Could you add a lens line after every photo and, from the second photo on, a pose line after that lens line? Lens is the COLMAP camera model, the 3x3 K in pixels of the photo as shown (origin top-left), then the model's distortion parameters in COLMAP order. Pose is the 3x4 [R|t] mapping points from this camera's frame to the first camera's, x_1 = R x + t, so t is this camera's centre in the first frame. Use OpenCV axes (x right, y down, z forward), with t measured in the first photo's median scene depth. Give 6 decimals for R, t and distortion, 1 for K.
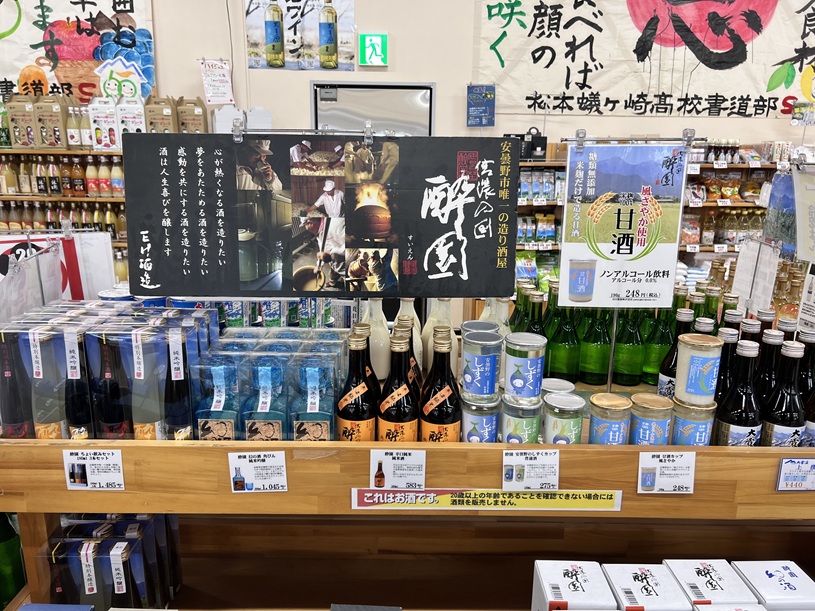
lens RADIAL K [[594.4, 0, 405.6], [0, 594.4, 301.3], [0, 0, 1]] dist [0.030493, -0.017511]
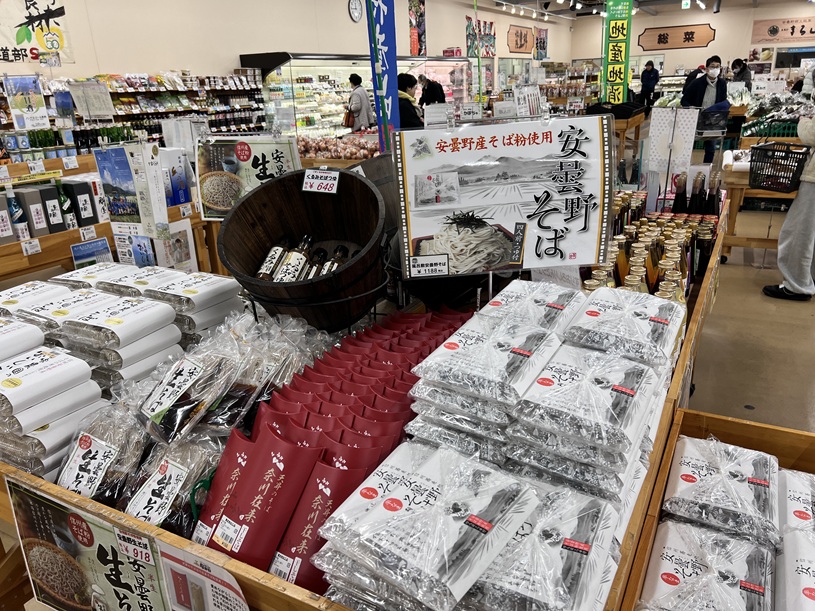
lens RADIAL K [[594.4, 0, 409.5], [0, 594.4, 302.6], [0, 0, 1]] dist [0.030493, -0.017511]
pose [[0.461997, -0.336333, 0.820633, -0.383806], [0.260465, 0.935953, 0.236960, 0.146534], [-0.847772, 0.104271, 0.520010, -0.525116]]
